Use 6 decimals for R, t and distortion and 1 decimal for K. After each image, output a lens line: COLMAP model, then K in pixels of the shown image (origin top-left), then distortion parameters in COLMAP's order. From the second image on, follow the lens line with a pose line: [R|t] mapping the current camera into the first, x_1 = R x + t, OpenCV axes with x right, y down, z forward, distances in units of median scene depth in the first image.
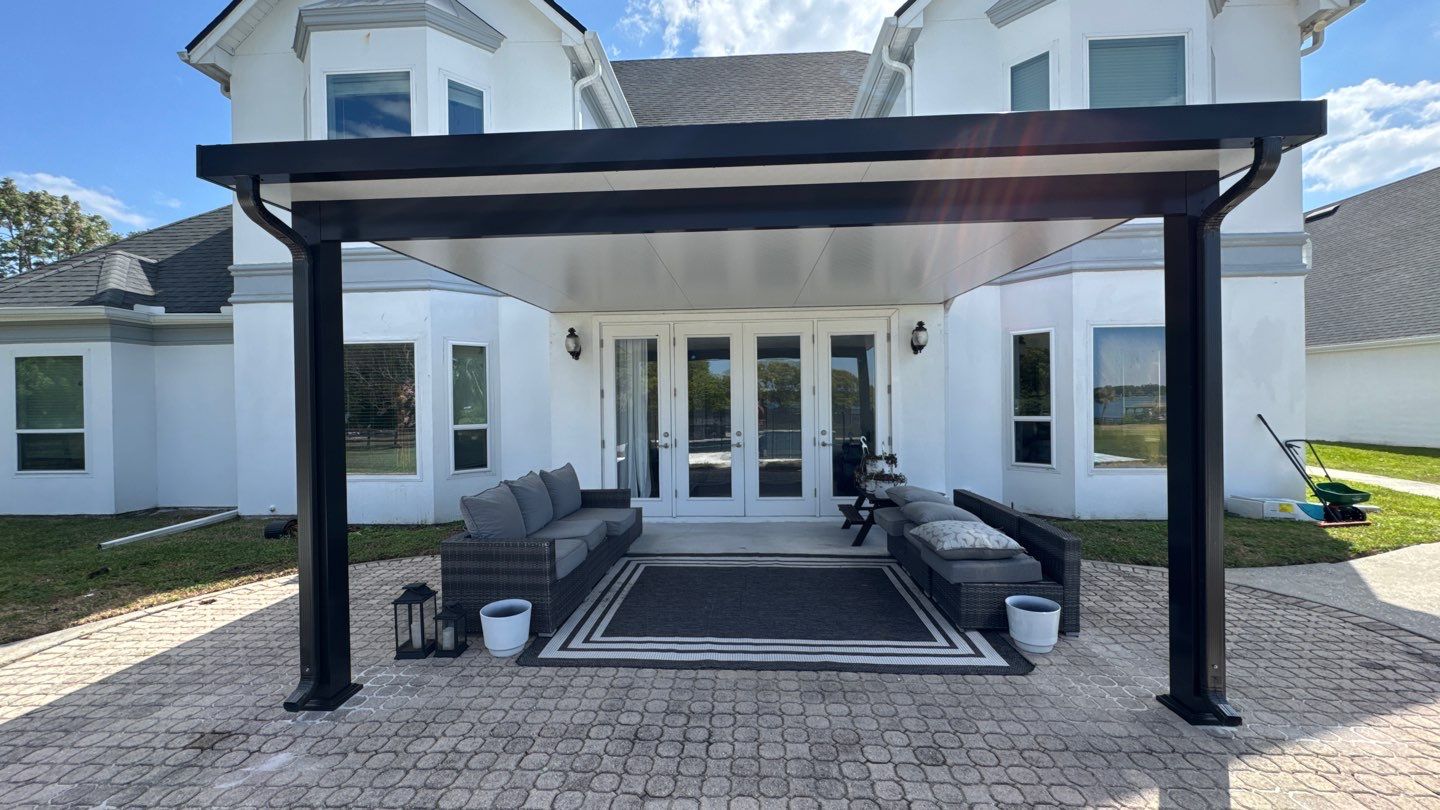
lens RADIAL K [[569.8, 0, 720.0], [0, 569.8, 405.0], [0, 0, 1]] dist [-0.000273, -0.000911]
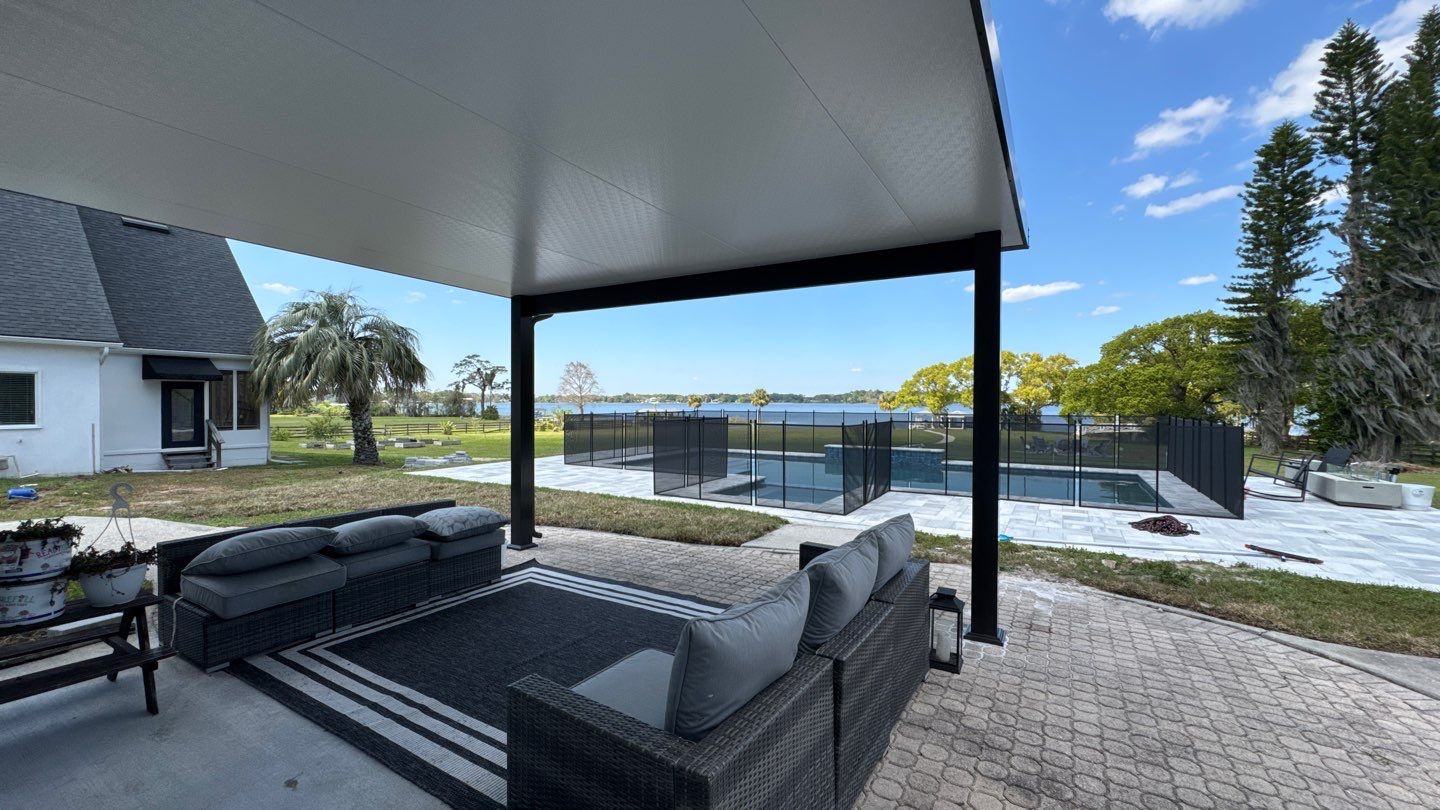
lens RADIAL K [[569.8, 0, 720.0], [0, 569.8, 405.0], [0, 0, 1]] dist [-0.000273, -0.000911]
pose [[-0.882217, 0.009473, 0.470747, -0.337985], [0.013686, 0.999891, 0.005527, 0.001612], [-0.470643, 0.011319, -0.882251, 1.032412]]
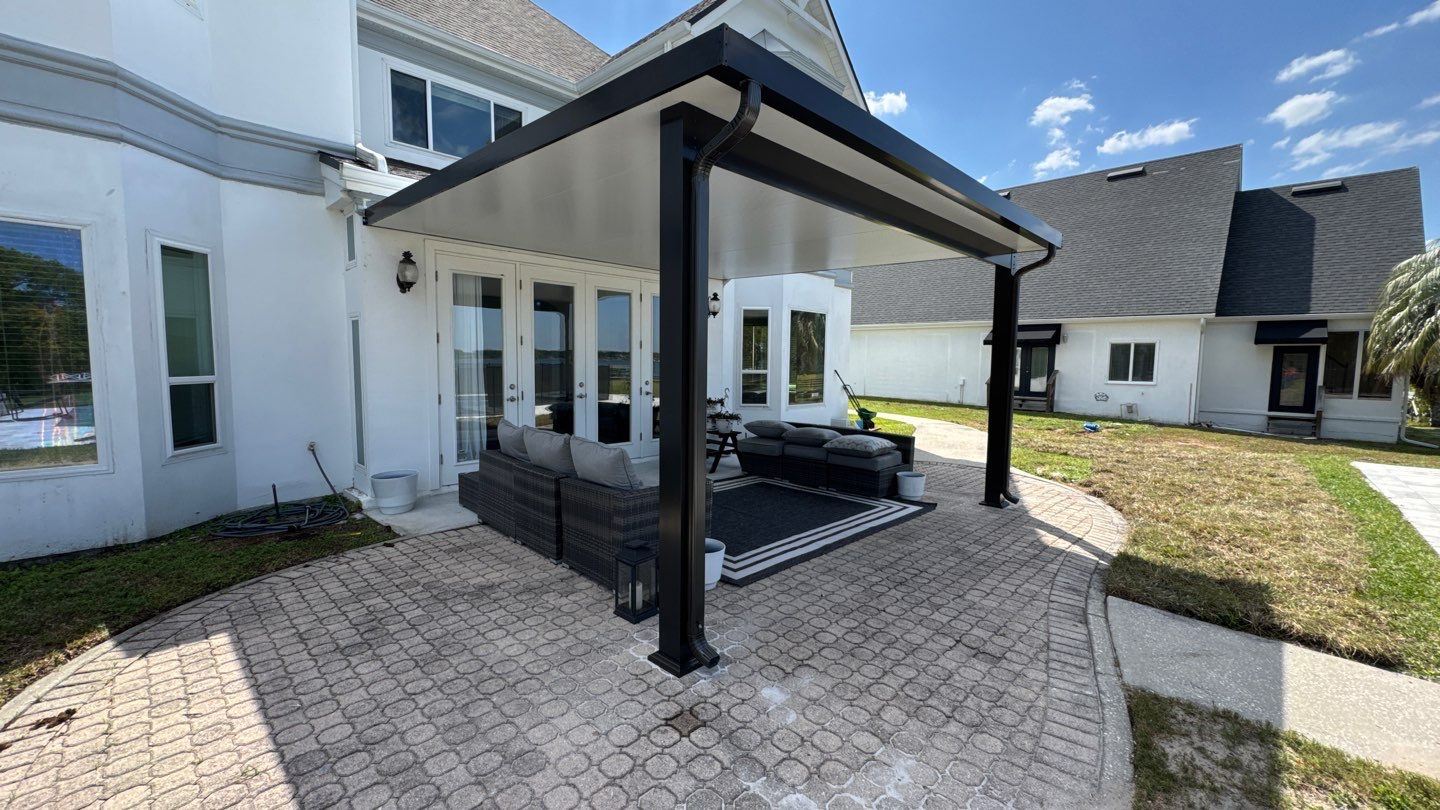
lens RADIAL K [[569.8, 0, 720.0], [0, 569.8, 405.0], [0, 0, 1]] dist [-0.000273, -0.000911]
pose [[0.657381, -0.038318, 0.752584, -0.586726], [-0.016401, 0.997742, 0.065127, 0.017037], [-0.753380, -0.055156, 0.655268, 0.160709]]
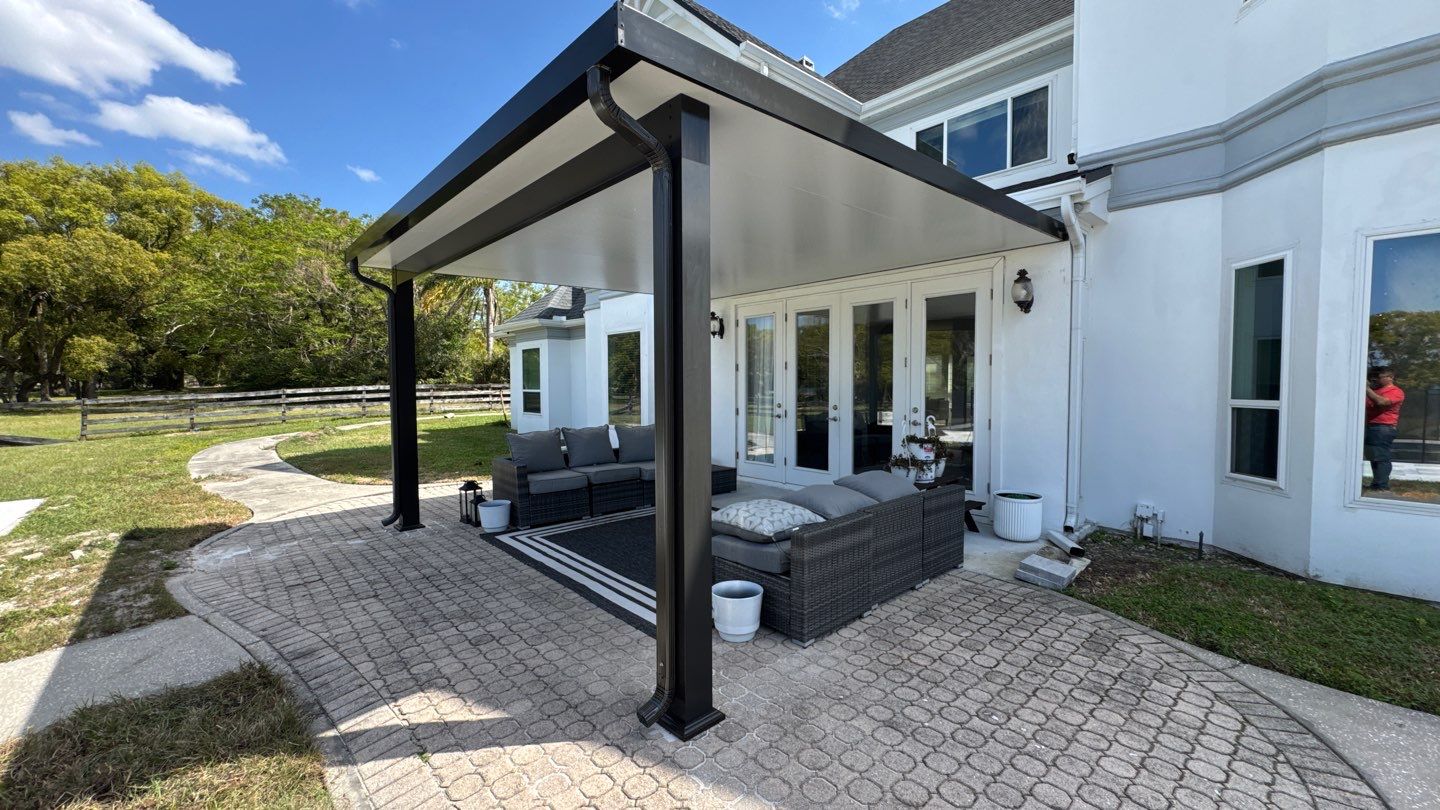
lens RADIAL K [[569.8, 0, 720.0], [0, 569.8, 405.0], [0, 0, 1]] dist [-0.000273, -0.000911]
pose [[0.711450, 0.039795, -0.701609, 0.602581], [-0.011186, 0.998910, 0.045314, 0.003999], [0.702648, -0.024391, 0.711119, 0.169798]]
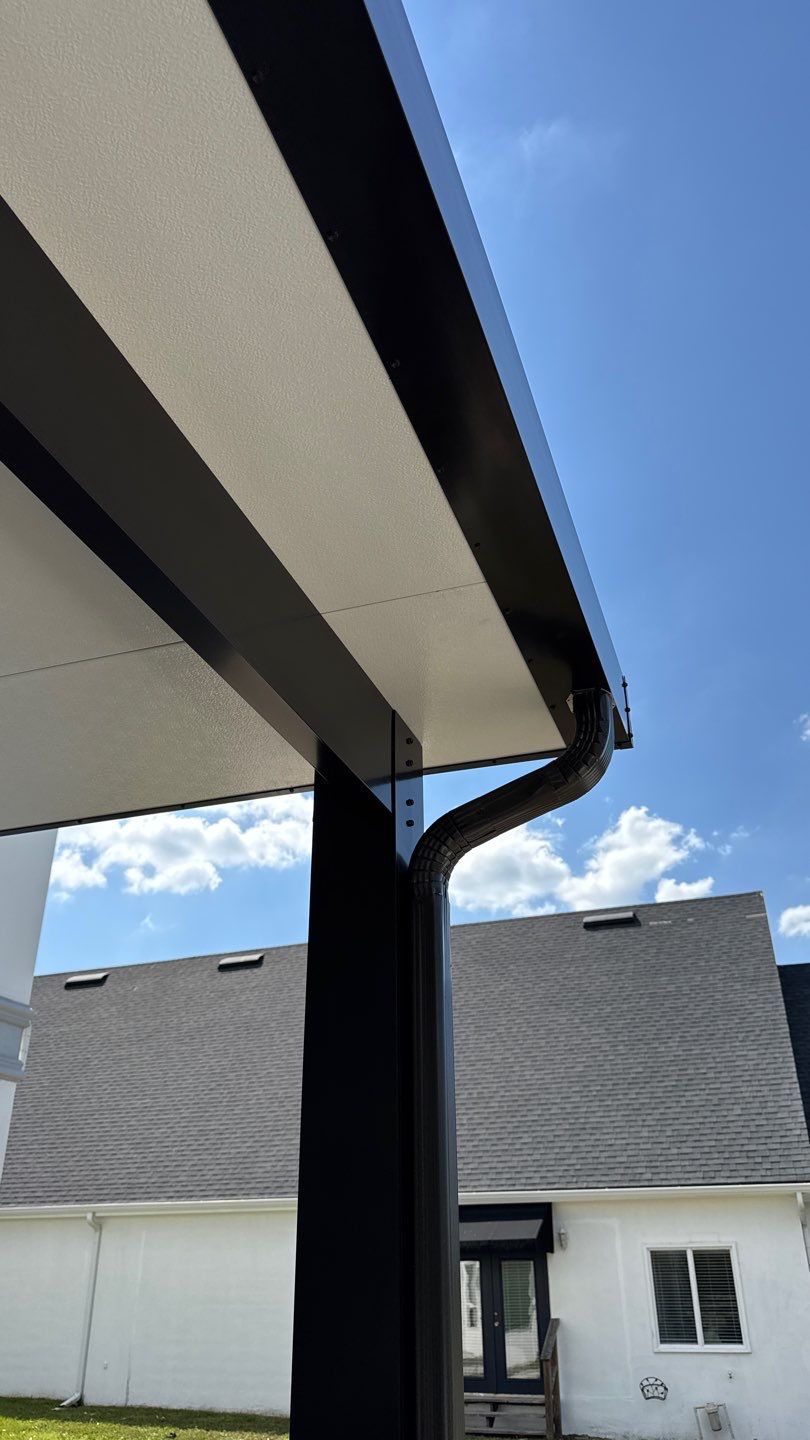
lens RADIAL K [[1018.6, 0, 375.0], [0, 1018.6, 722.4], [0, 0, 1]] dist [-0.003554, -0.003558]
pose [[0.316397, 0.467999, 0.825148, 0.123796], [0.000770, 0.869707, -0.493567, -0.037179], [-0.948626, 0.156799, 0.274812, 0.333050]]
